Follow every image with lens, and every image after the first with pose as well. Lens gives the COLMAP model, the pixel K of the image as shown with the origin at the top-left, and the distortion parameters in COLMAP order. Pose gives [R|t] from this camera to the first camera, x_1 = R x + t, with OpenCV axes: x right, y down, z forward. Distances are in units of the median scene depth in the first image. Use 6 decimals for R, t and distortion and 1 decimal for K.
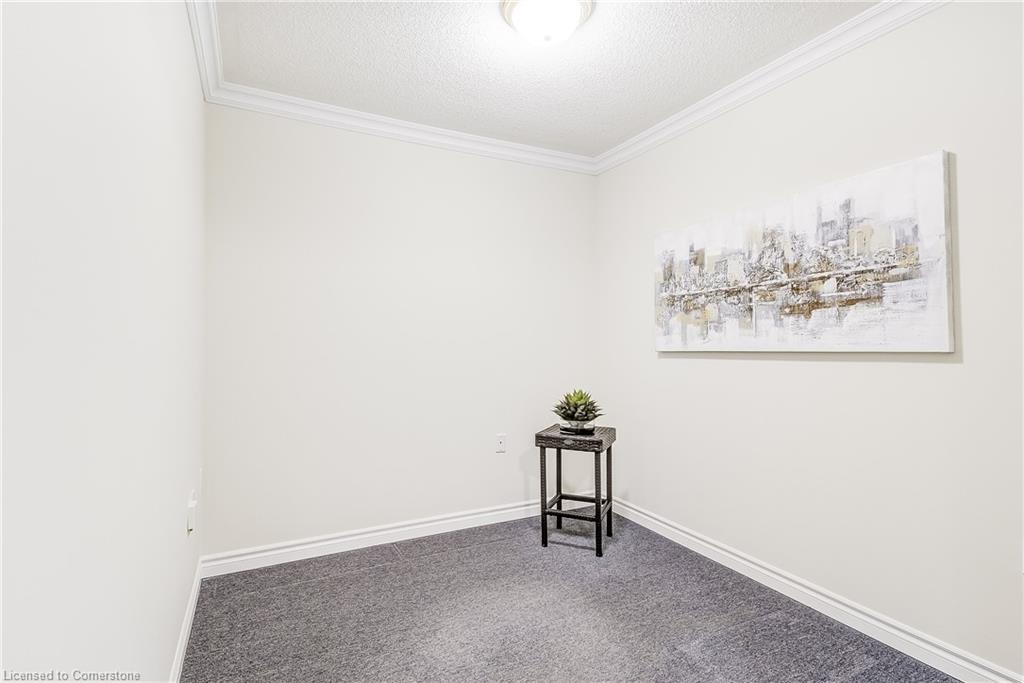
lens RADIAL K [[494.6, 0, 510.9], [0, 494.6, 336.1], [0, 0, 1]] dist [0.018245, -0.000554]
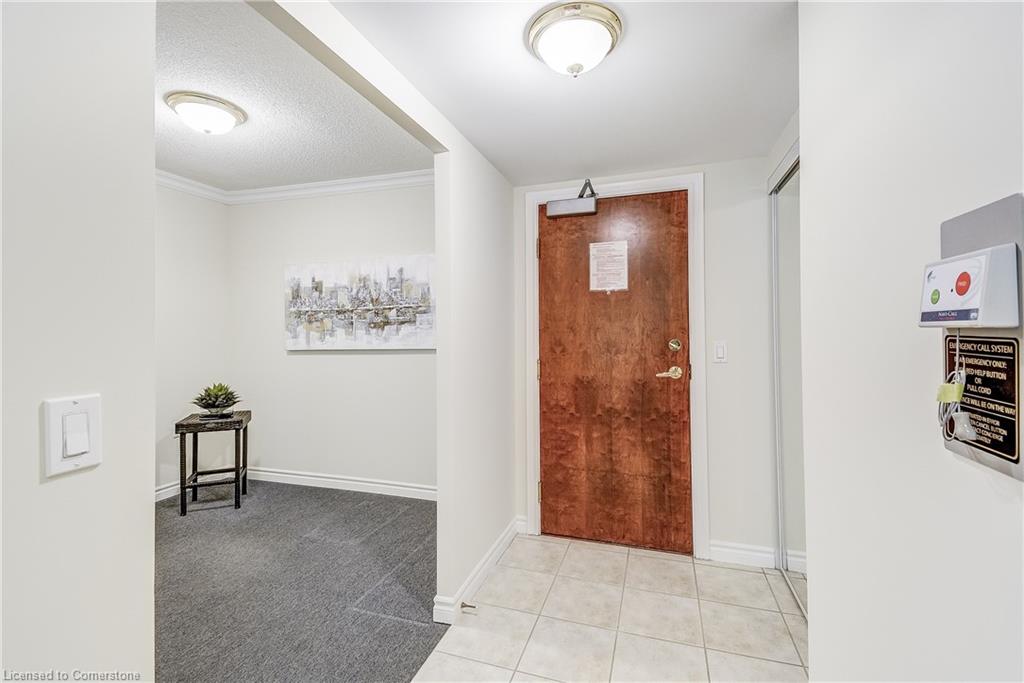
lens RADIAL K [[445.5, 0, 515.0], [0, 445.5, 329.1], [0, 0, 1]] dist [0.041453, 0.000004]
pose [[0.706801, 0.003899, 0.707402, -0.178529], [-0.005719, 0.999984, 0.000202, -0.040350], [-0.707390, -0.004189, 0.706811, -0.417827]]
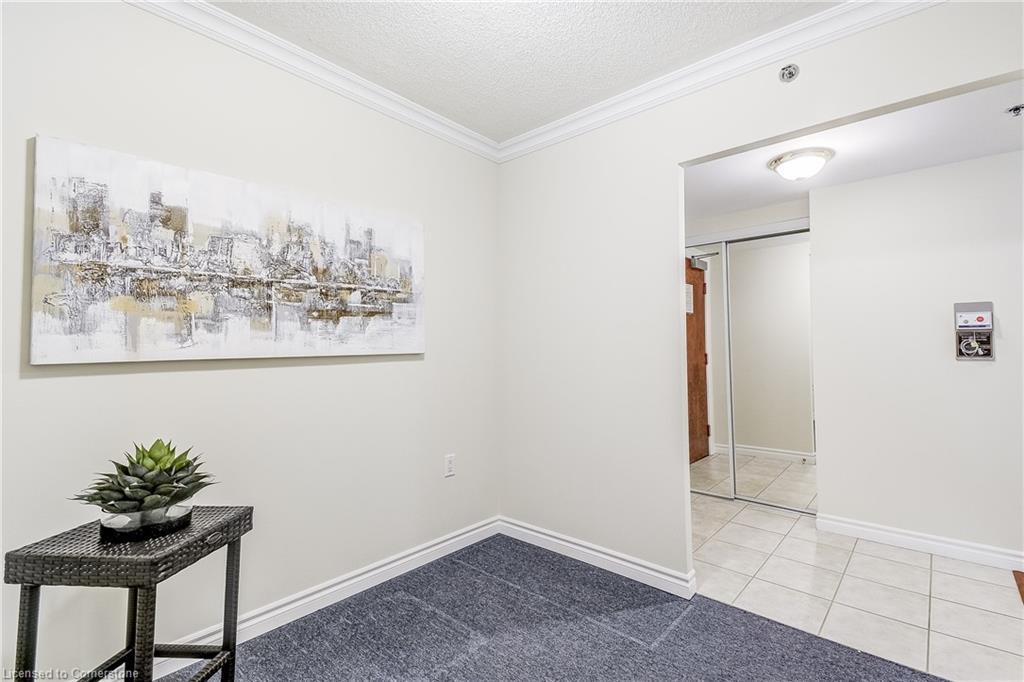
lens RADIAL K [[459.3, 0, 524.0], [0, 459.3, 329.6], [0, 0, 1]] dist [0.044828, -0.023186]
pose [[-0.383899, 0.038708, 0.922563, -0.425356], [-0.009155, 0.998912, -0.045721, 0.015773], [-0.923330, -0.025998, -0.383127, 0.934141]]
